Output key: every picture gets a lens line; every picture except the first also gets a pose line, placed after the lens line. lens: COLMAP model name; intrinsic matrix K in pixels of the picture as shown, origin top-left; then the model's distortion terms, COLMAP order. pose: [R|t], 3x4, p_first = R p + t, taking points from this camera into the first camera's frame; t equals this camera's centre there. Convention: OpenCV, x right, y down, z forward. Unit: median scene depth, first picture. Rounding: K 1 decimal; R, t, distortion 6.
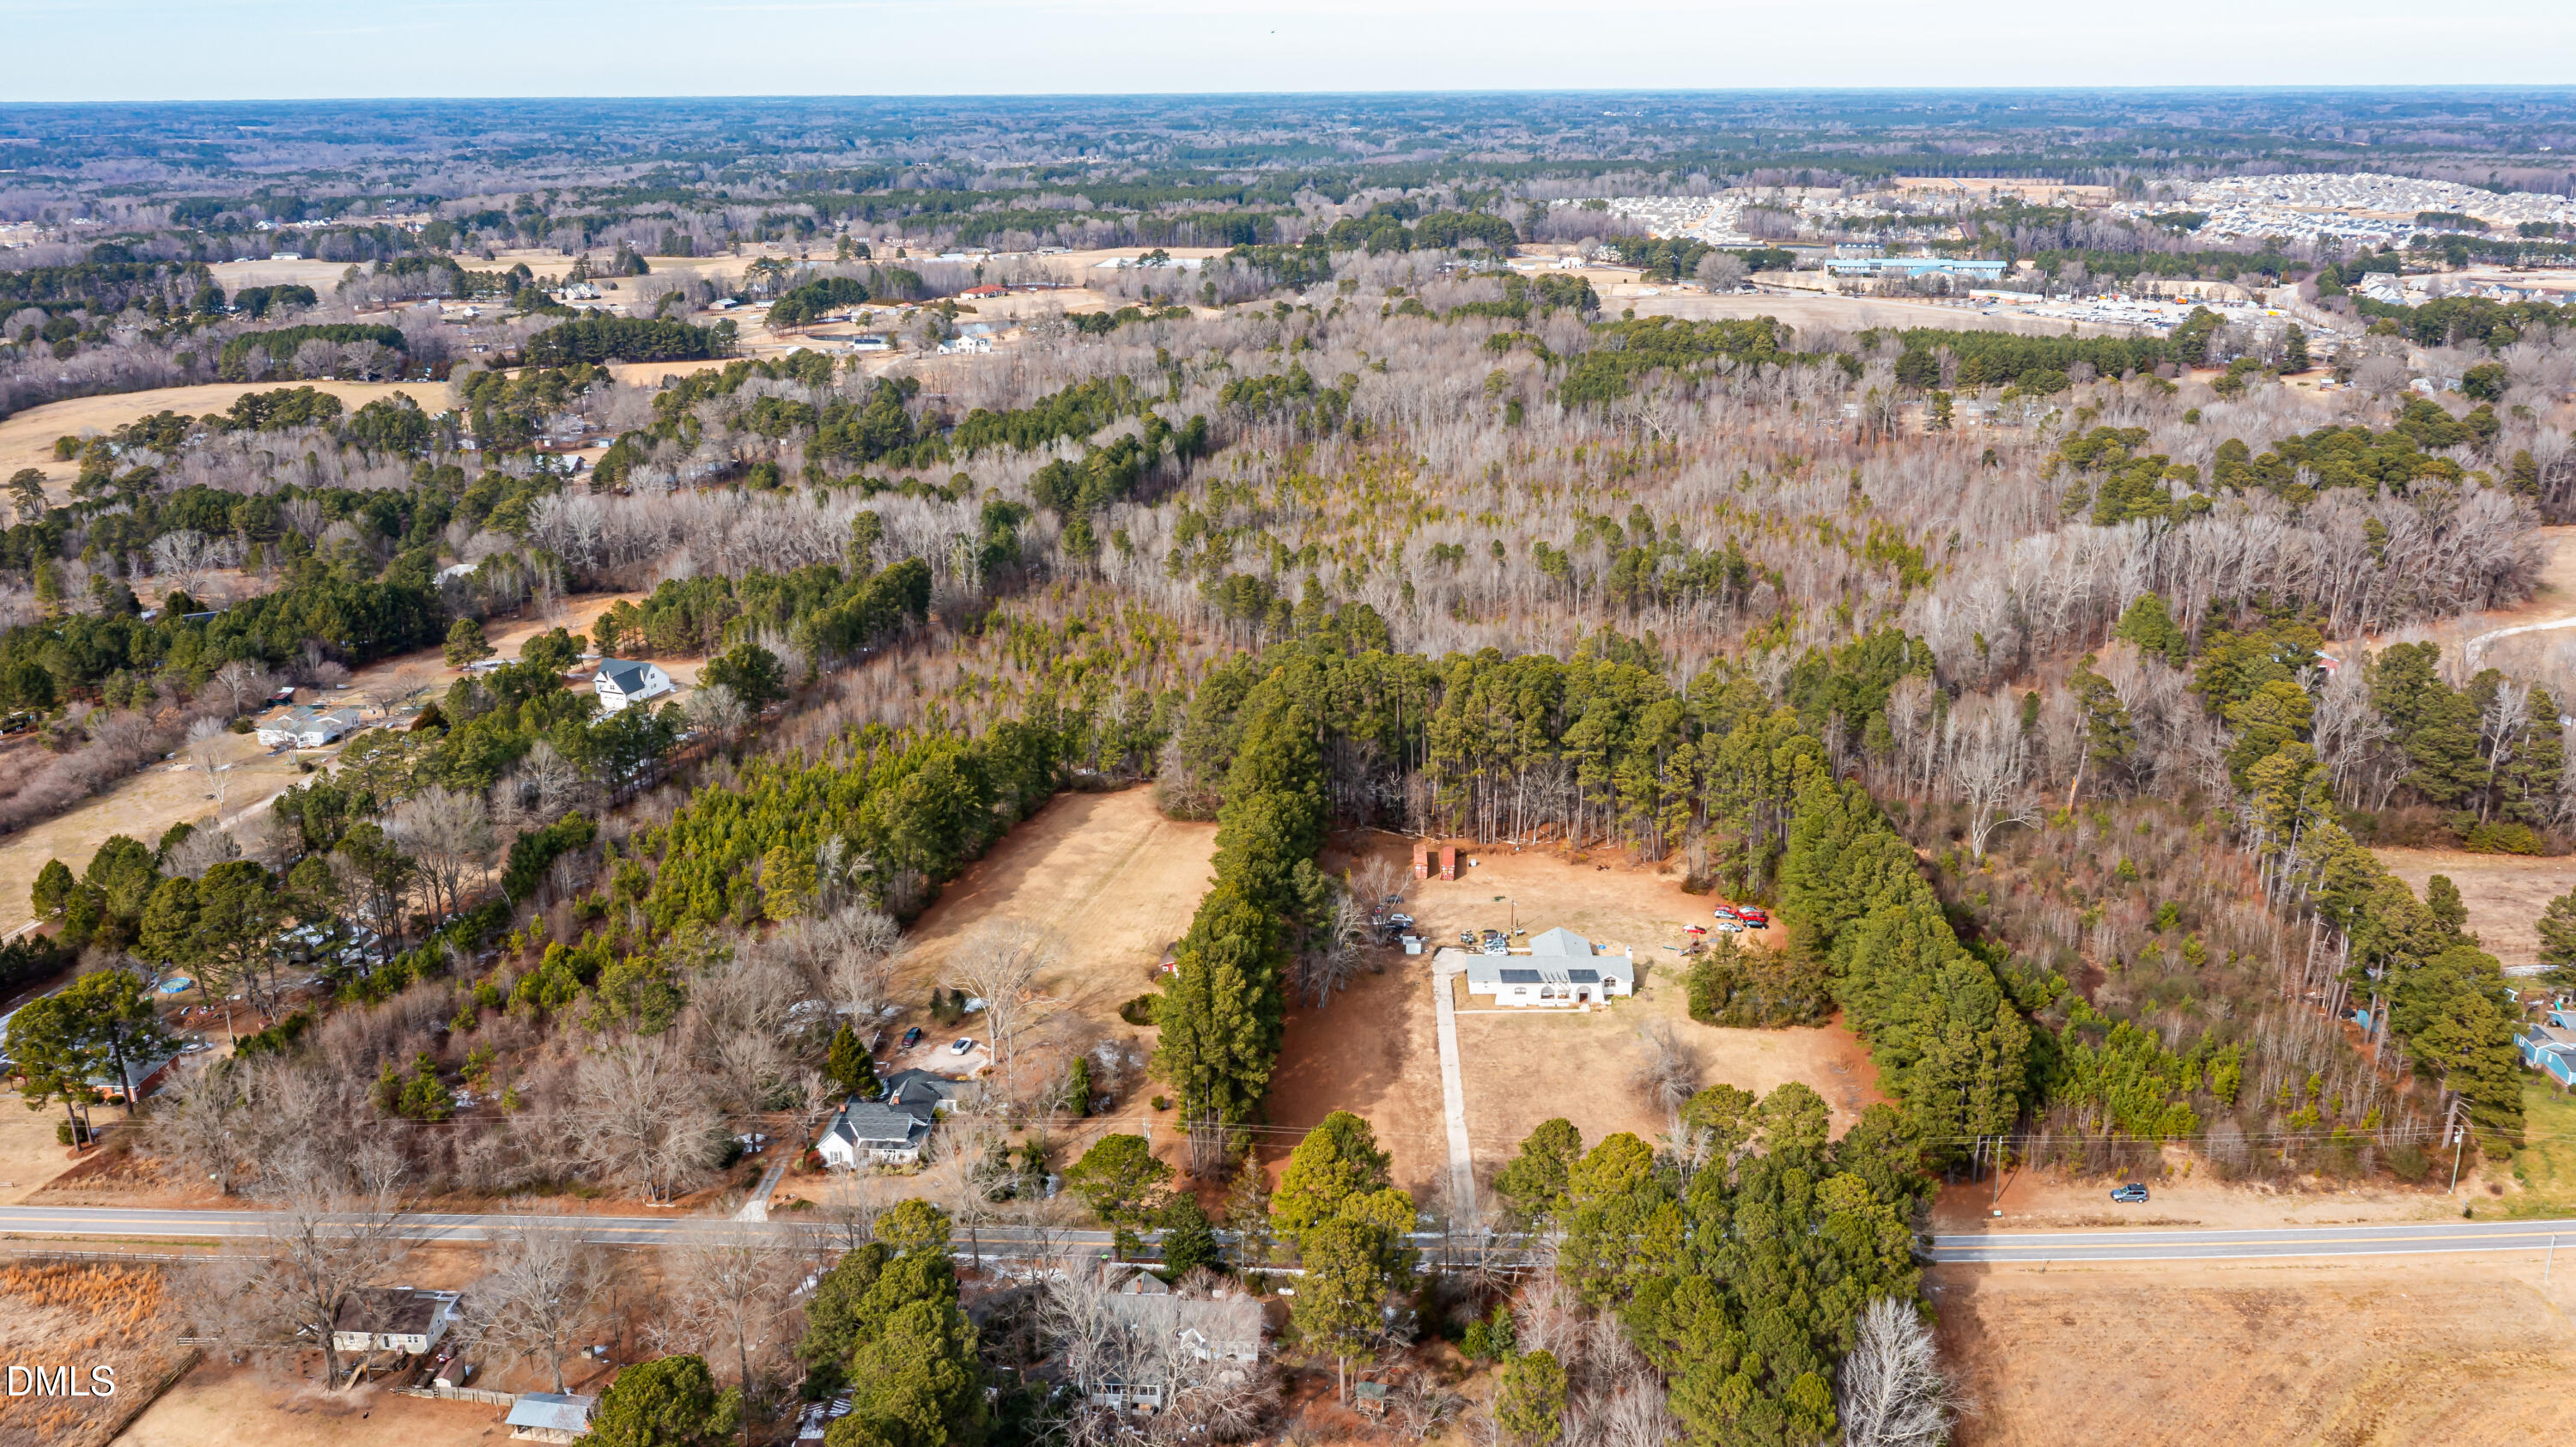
lens RADIAL K [[2028.4, 0, 1291.5], [0, 2028.4, 717.5], [0, 0, 1]] dist [-0.014022, 0.008245]
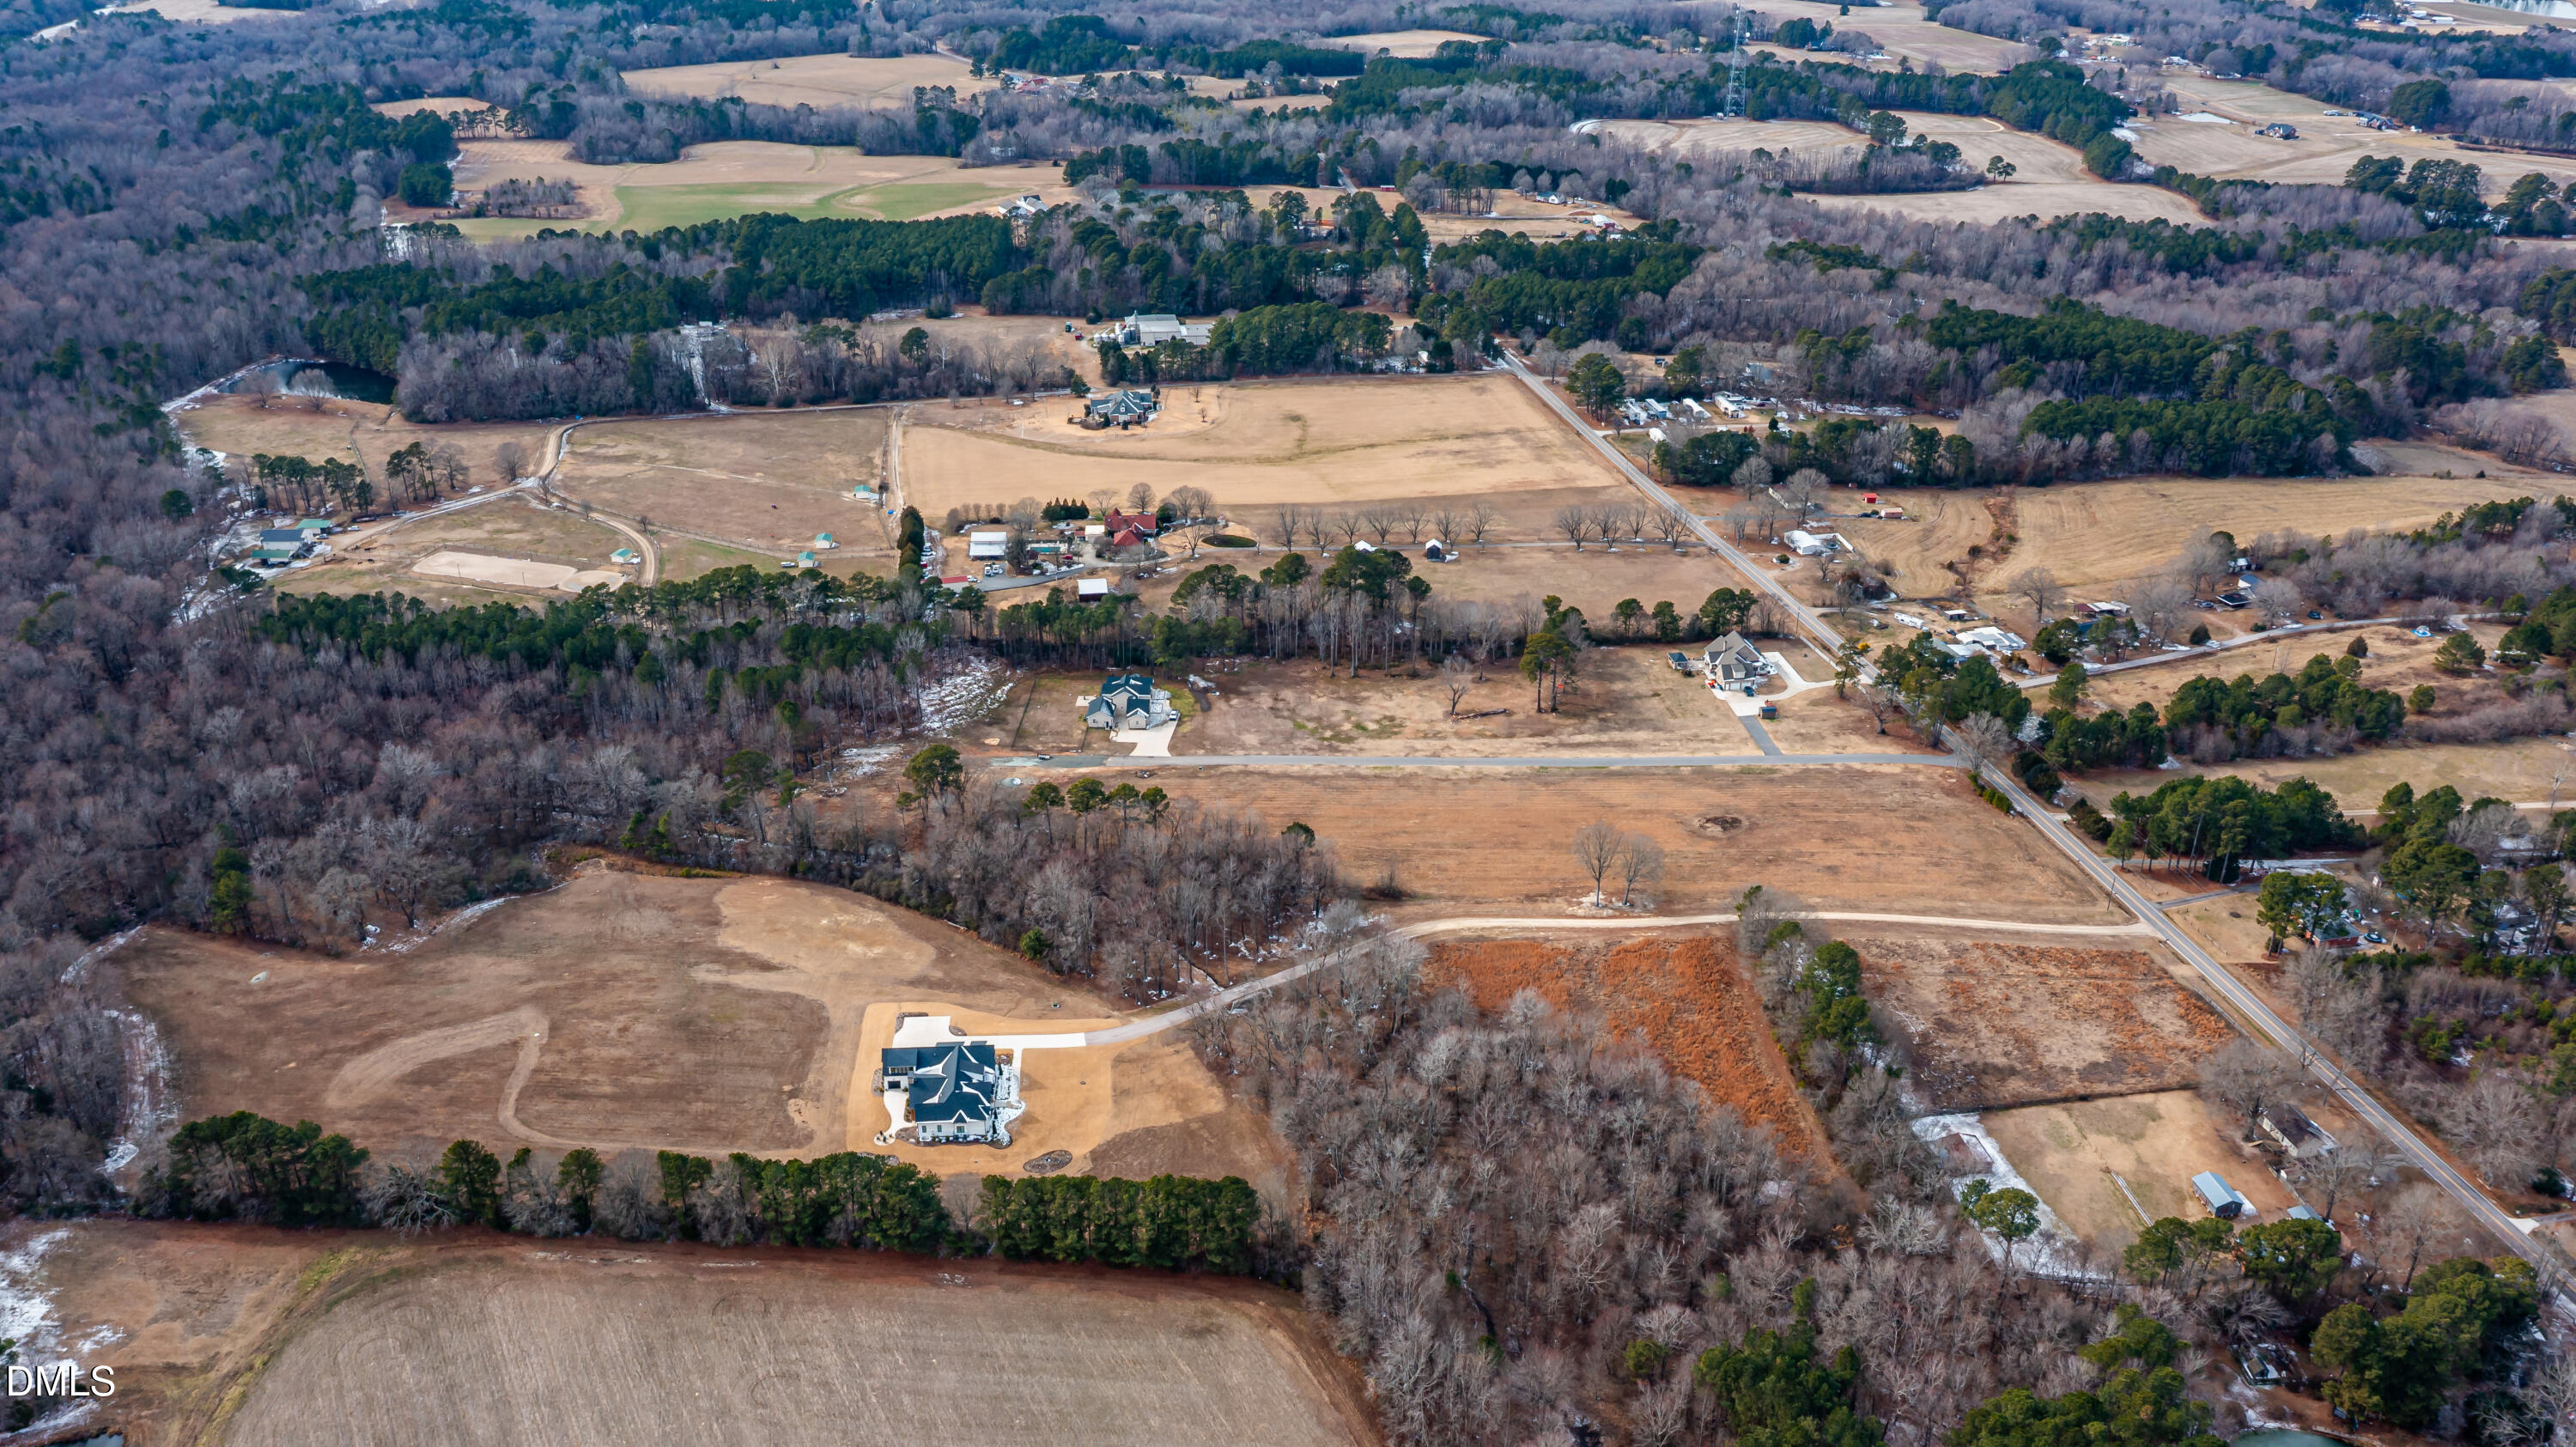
lens RADIAL K [[2028.4, 0, 1303.0], [0, 2028.4, 717.3], [0, 0, 1]] dist [-0.014022, 0.008245]
pose [[0.269738, 0.434171, -0.859498, 0.365615], [-0.296368, 0.886688, 0.354896, -0.211421], [0.916192, 0.158998, 0.367848, -0.279329]]
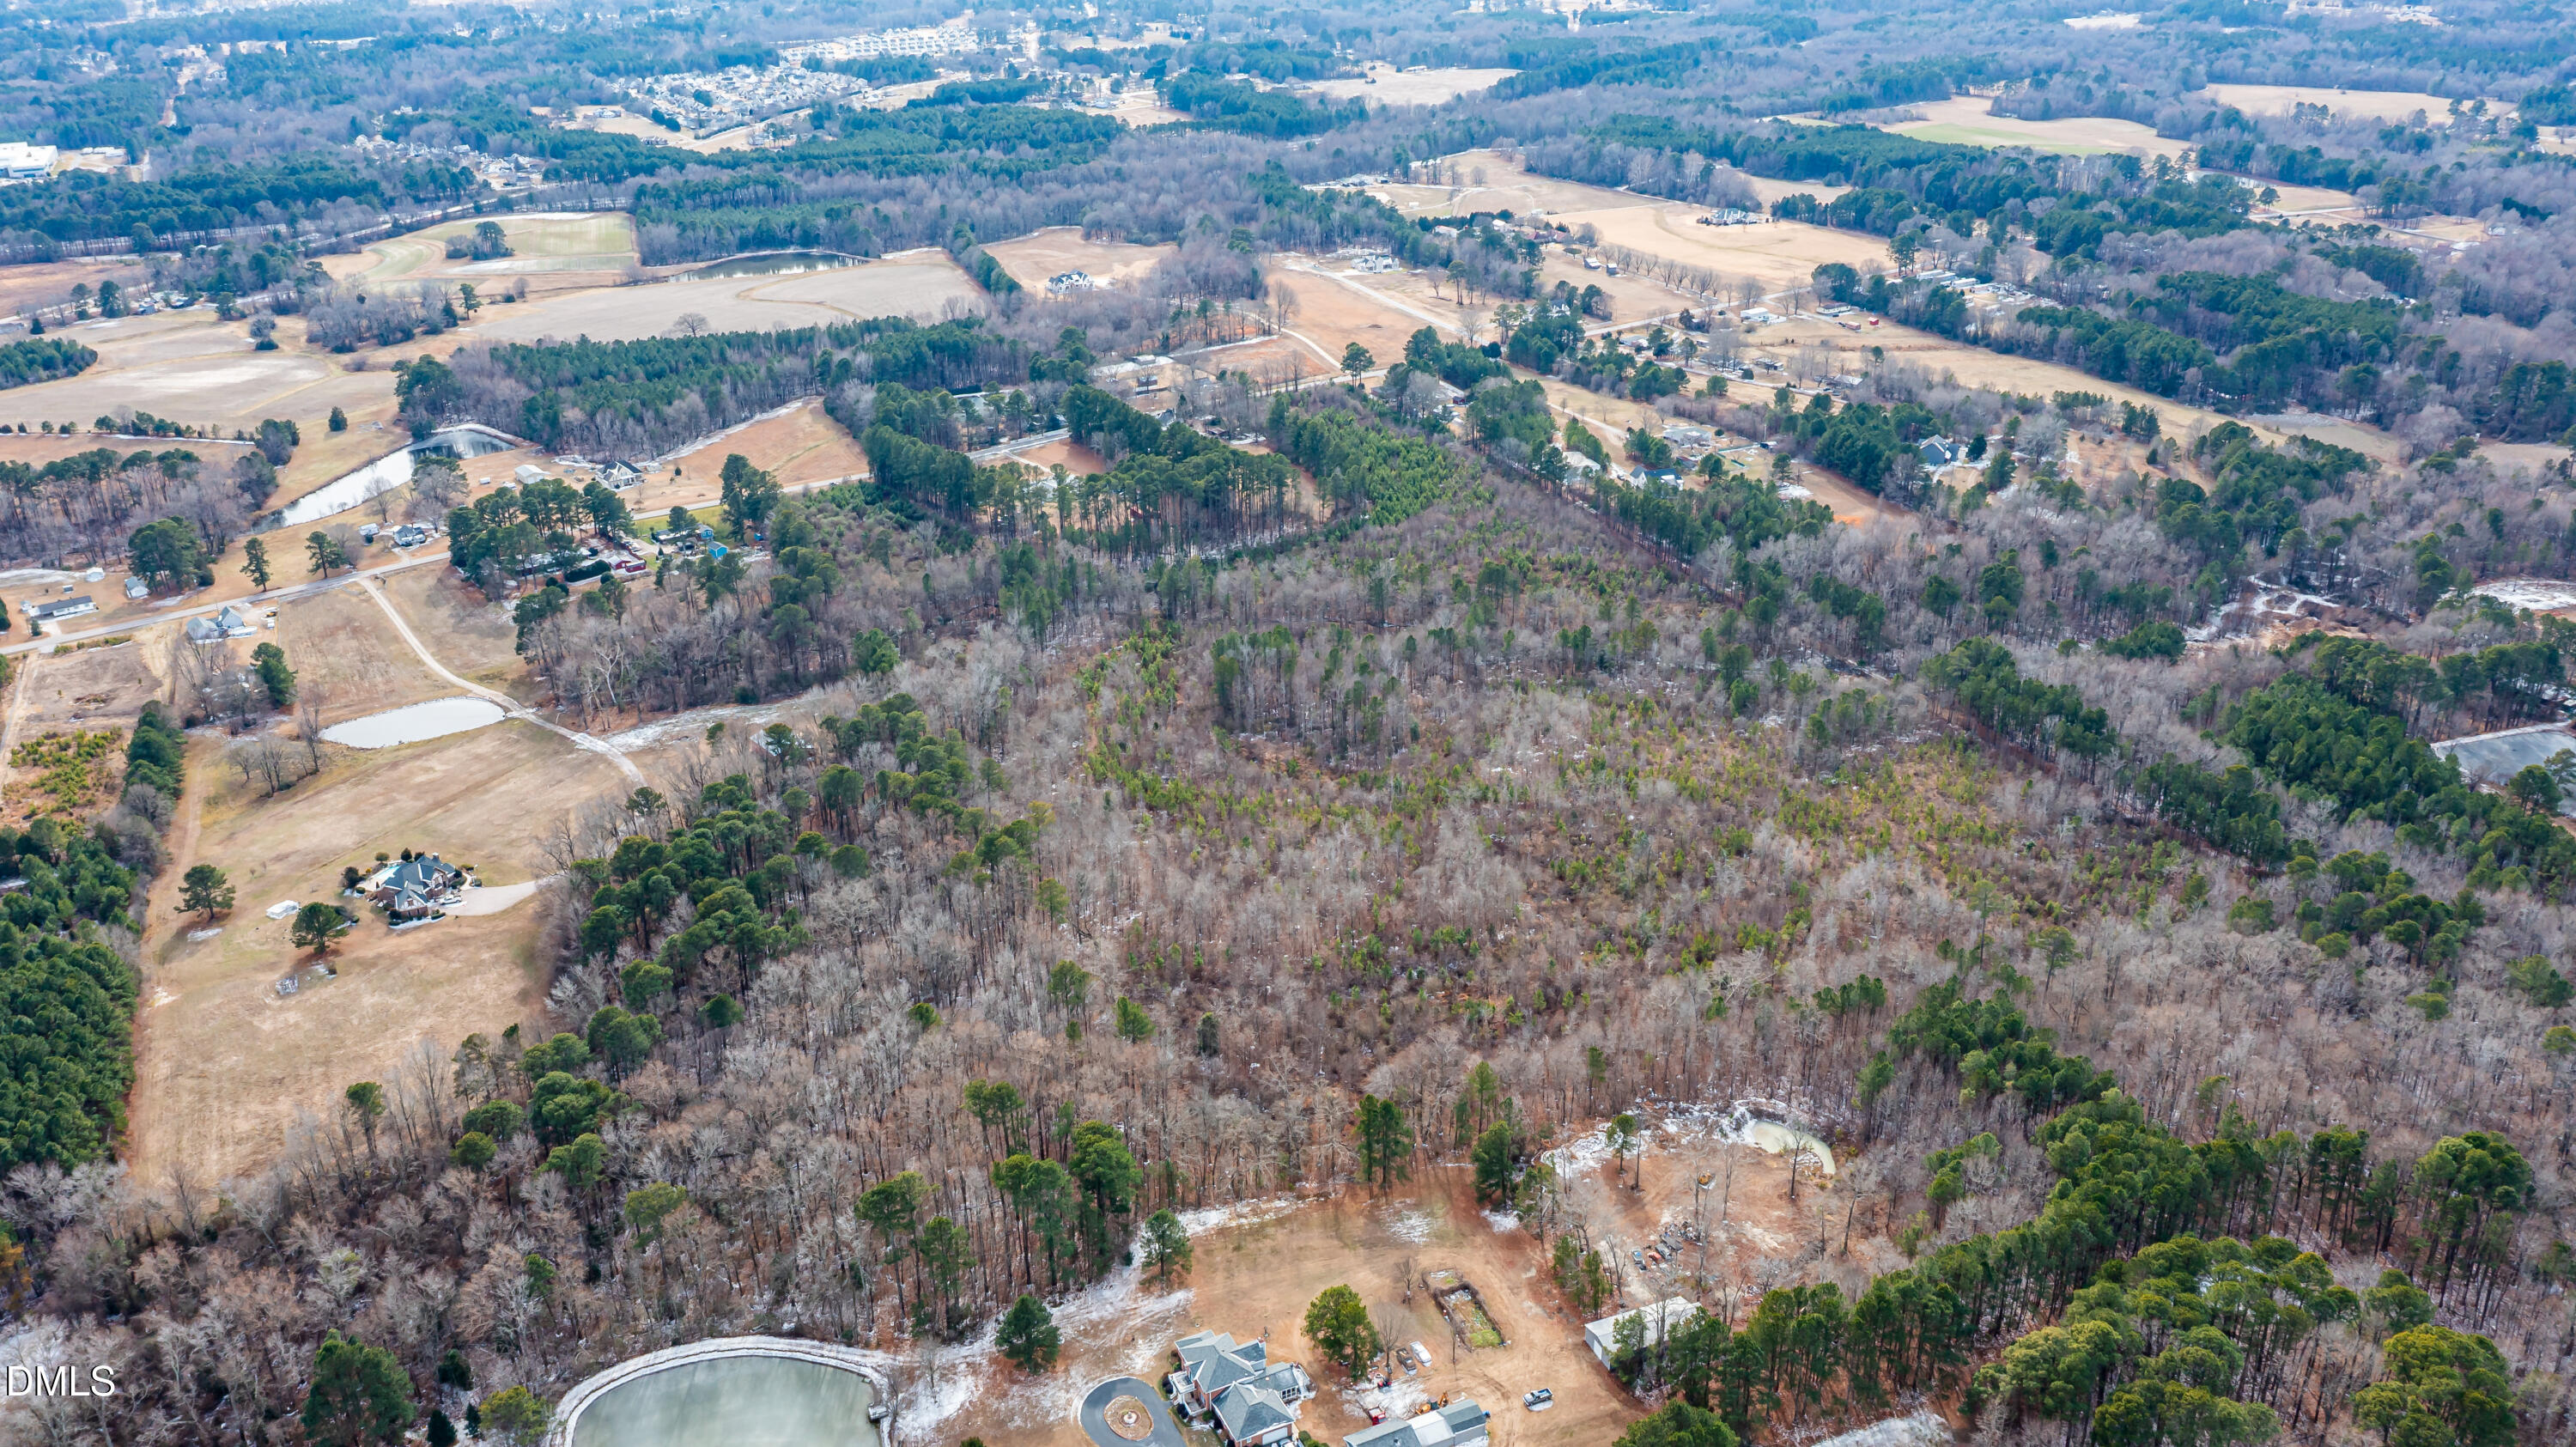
lens RADIAL K [[2028.4, 0, 1291.5], [0, 2028.4, 715.2], [0, 0, 1]] dist [-0.014022, 0.008245]
pose [[-0.797905, 0.261036, -0.543330, 1.036574], [-0.157360, 0.779909, 0.605788, -0.967523], [0.581881, 0.568860, -0.581217, 2.177936]]
